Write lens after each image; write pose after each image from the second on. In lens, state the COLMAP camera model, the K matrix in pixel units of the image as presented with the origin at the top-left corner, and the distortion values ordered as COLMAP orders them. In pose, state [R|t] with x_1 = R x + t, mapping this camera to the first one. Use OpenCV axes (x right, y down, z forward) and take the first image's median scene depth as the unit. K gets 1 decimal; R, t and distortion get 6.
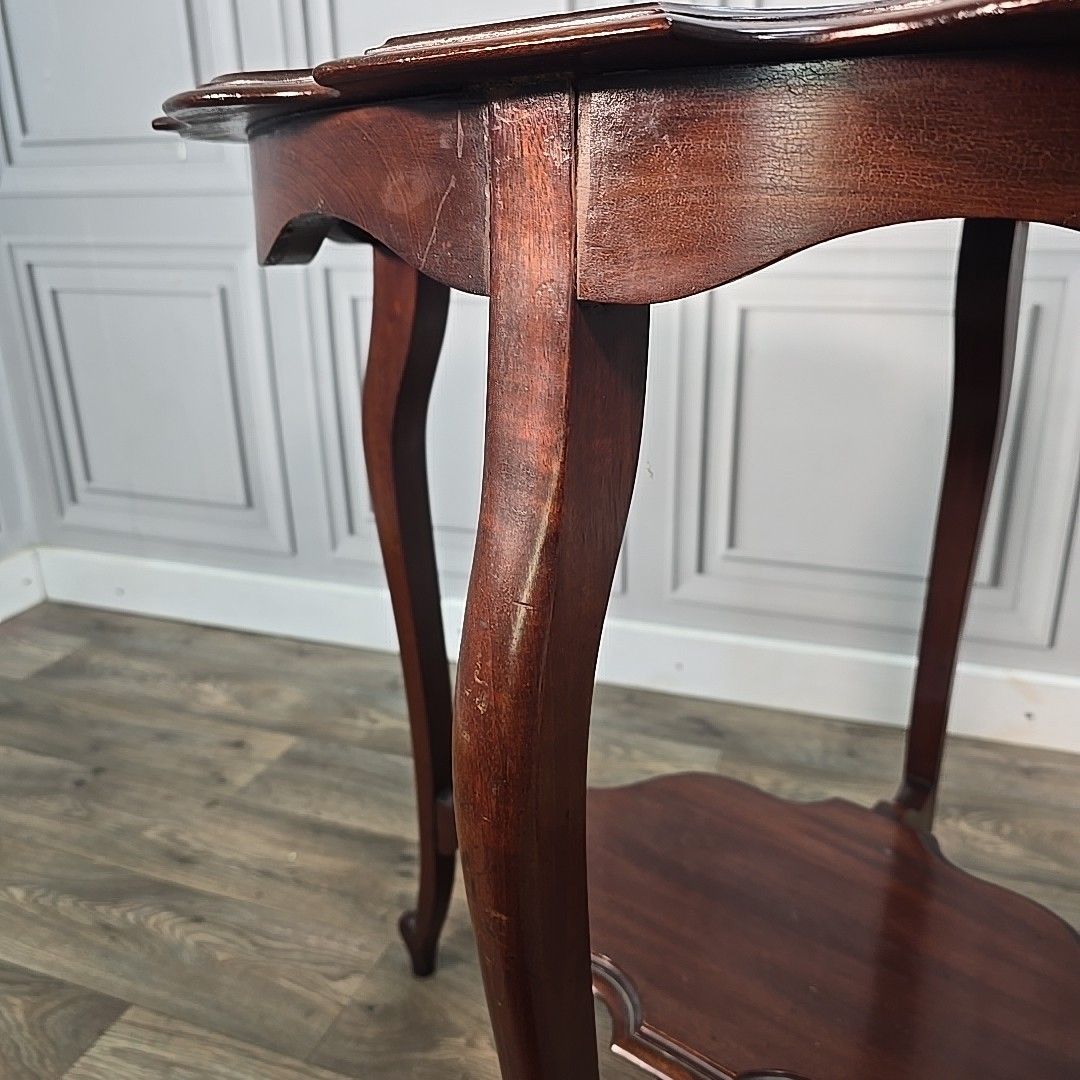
lens RADIAL K [[1009.7, 0, 538.1], [0, 1009.7, 541.5], [0, 0, 1]] dist [-0.005837, 0.000000]
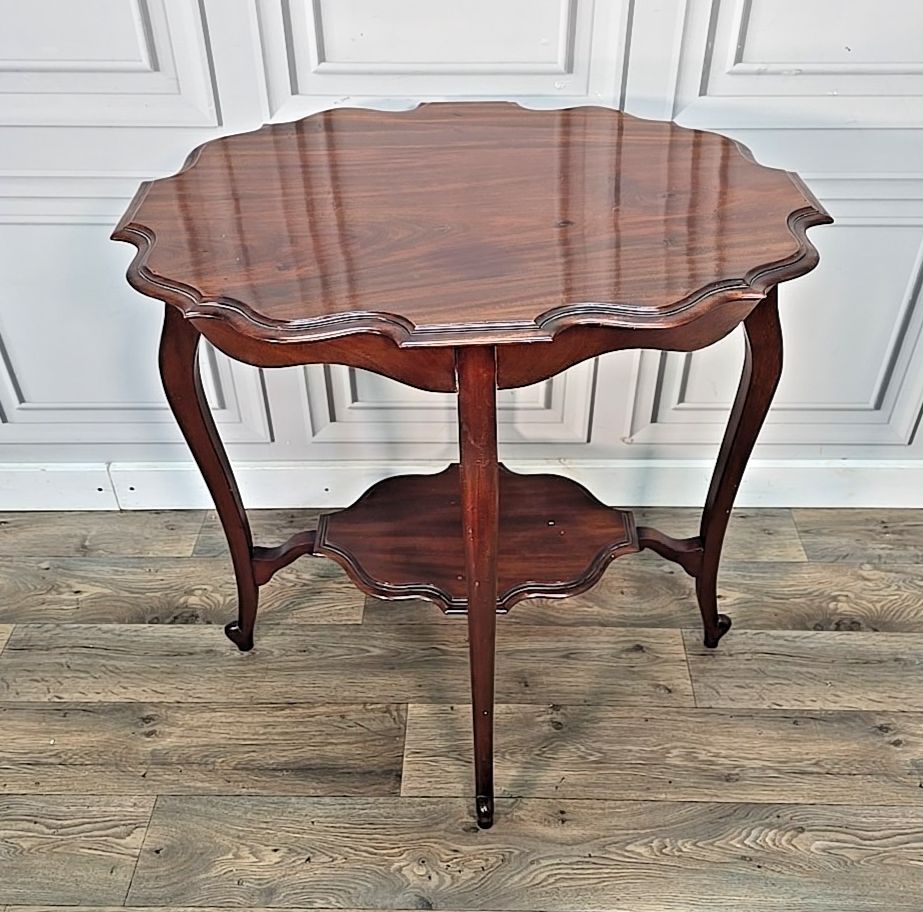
lens RADIAL K [[994.0, 0, 472.3], [0, 994.0, 435.7], [0, 0, 1]] dist [0.024273, 0.000000]
pose [[0.938930, -0.194486, 0.283876, -0.032235], [0.103156, 0.946105, 0.306994, -0.403165], [-0.328282, -0.258962, 0.908388, -0.223043]]
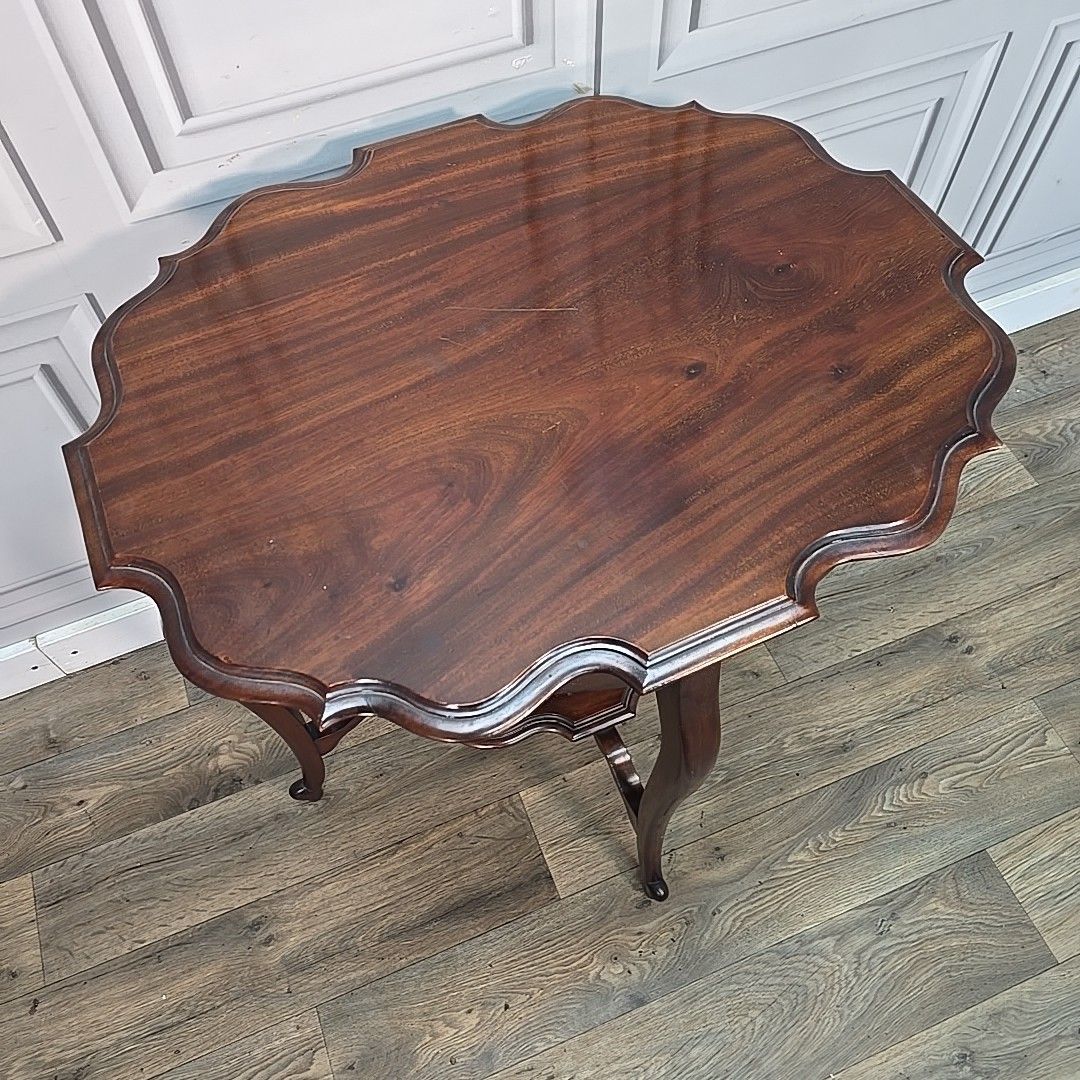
lens RADIAL K [[994.3, 0, 539.4], [0, 994.3, 532.6], [0, 0, 1]] dist [0.019737, 0.000000]
pose [[0.728249, -0.576091, 0.371177, -0.060945], [0.237500, 0.720210, 0.651837, -0.712437], [-0.642843, -0.386545, 0.661314, 0.218968]]
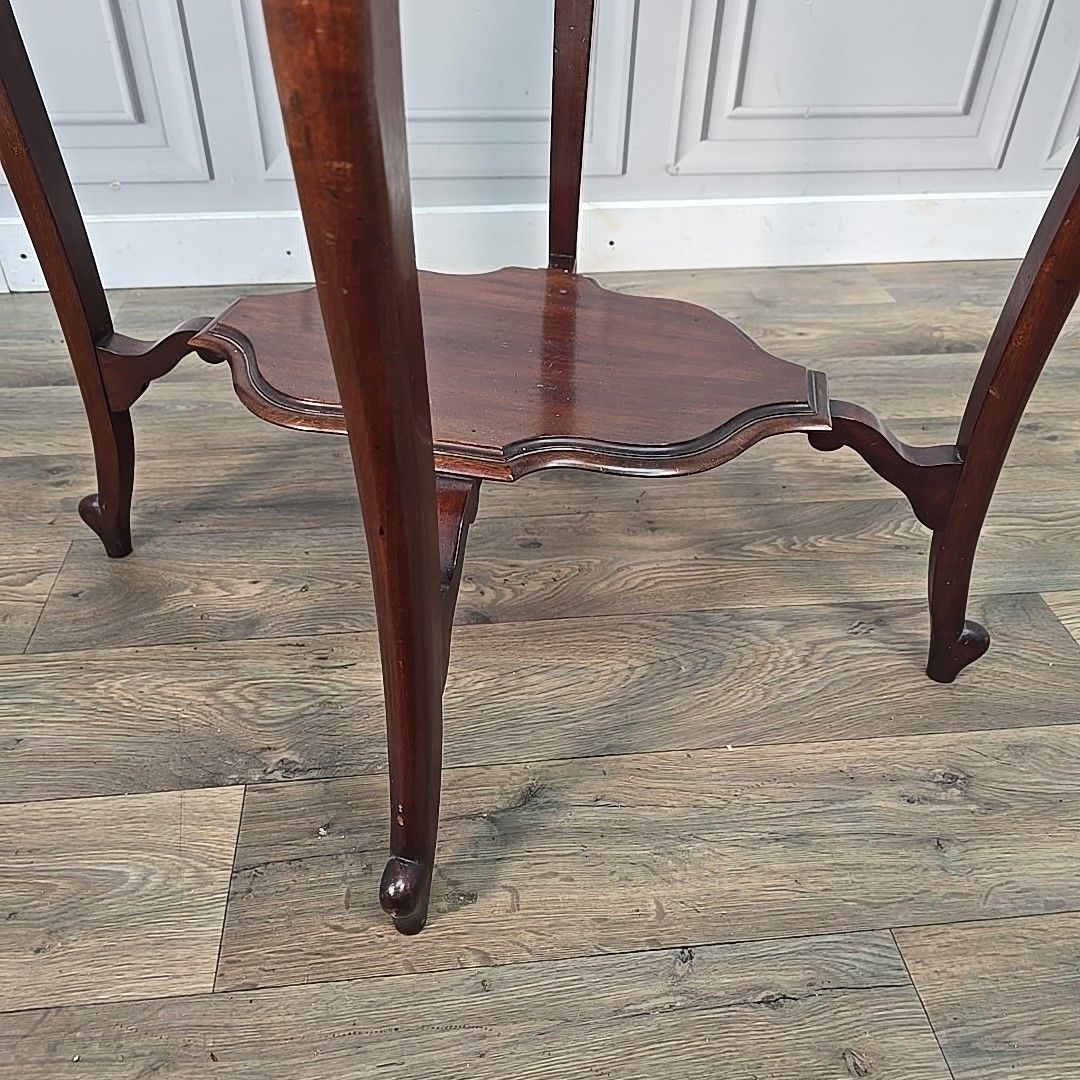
lens RADIAL K [[994.3, 0, 546.3], [0, 994.3, 540.8], [0, 0, 1]] dist [0.019737, 0.000000]
pose [[0.885012, -0.249805, 0.392874, -0.112491], [0.122538, 0.939093, 0.321076, 0.143851], [-0.449152, -0.236014, 0.861719, 0.000578]]
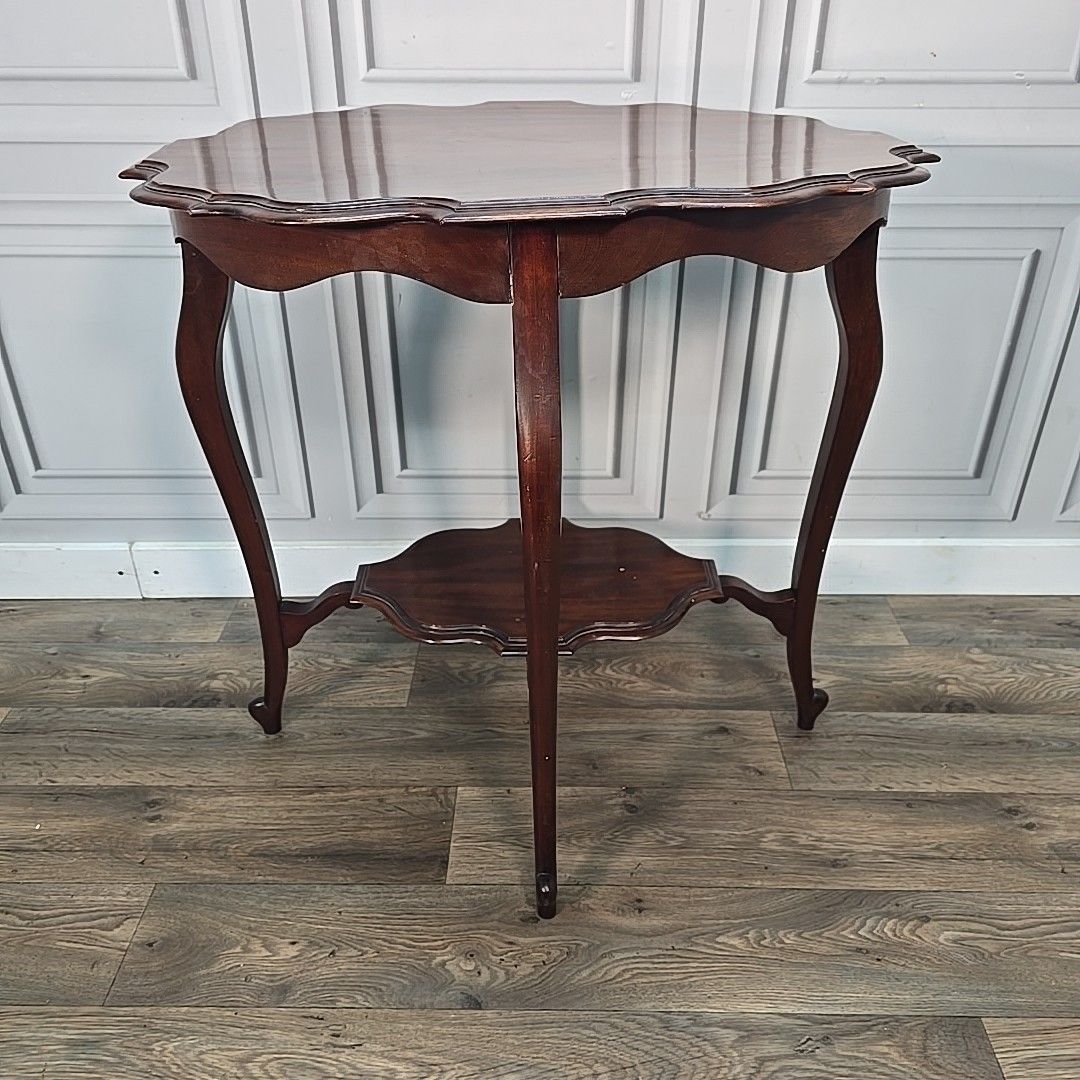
lens RADIAL K [[994.3, 0, 541.1], [0, 994.3, 532.5], [0, 0, 1]] dist [0.019737, 0.000000]
pose [[0.937745, -0.156640, 0.309998, -0.023156], [0.102408, 0.977546, 0.184165, -0.144054], [-0.331885, -0.140953, 0.932730, -0.134211]]
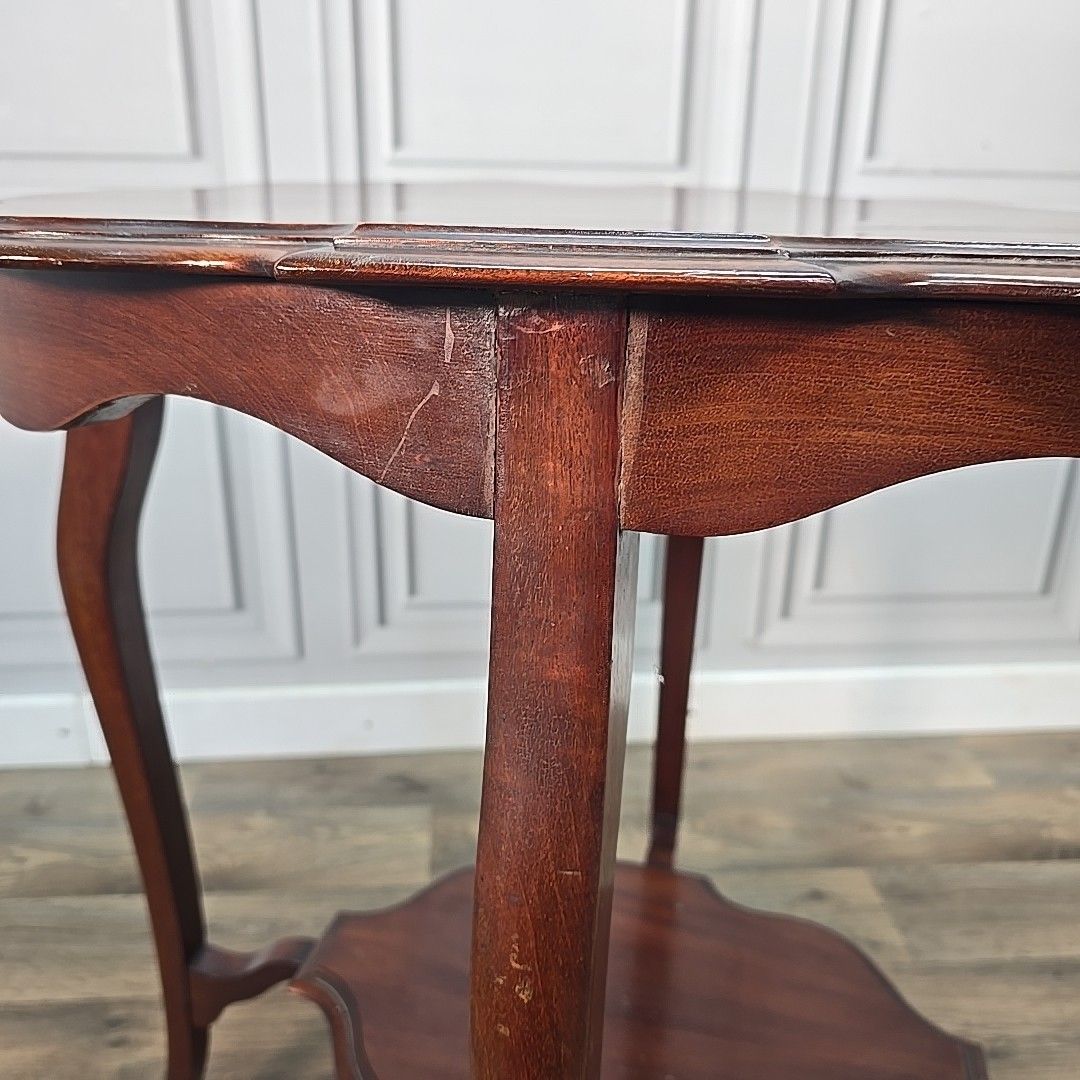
lens RADIAL K [[1009.7, 0, 547.7], [0, 1009.7, 531.5], [0, 0, 1]] dist [-0.005837, 0.000000]
pose [[0.903765, -0.110749, 0.413452, -0.110363], [0.113552, 0.993371, 0.017875, -0.075570], [-0.412691, 0.030793, 0.910350, 0.065474]]
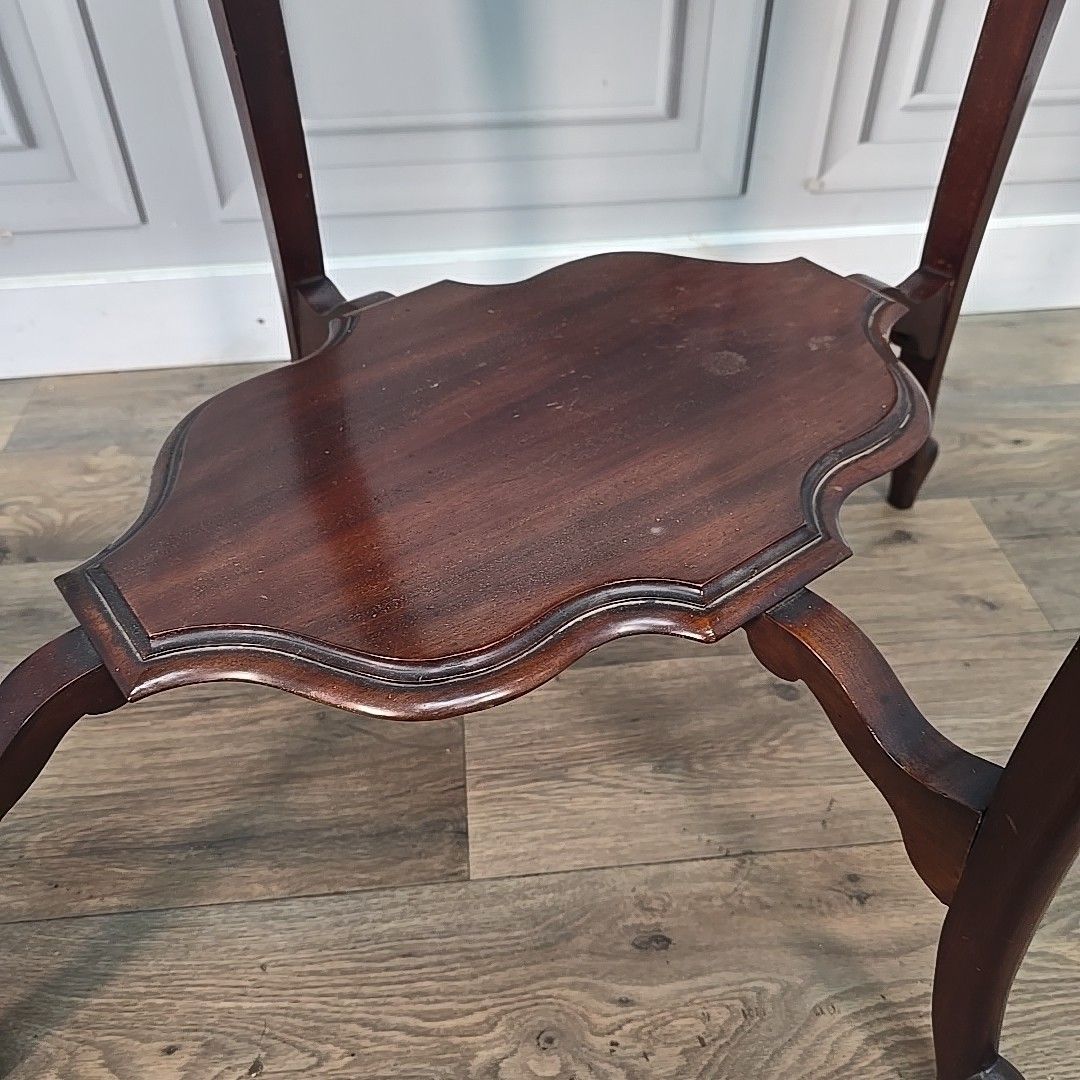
lens RADIAL K [[1009.7, 0, 542.1], [0, 1009.7, 530.8], [0, 0, 1]] dist [-0.005837, 0.000000]
pose [[0.894913, -0.282817, 0.345175, 0.052149], [0.143999, 0.915159, 0.376494, 0.035778], [-0.422369, -0.287224, 0.859713, 0.405774]]
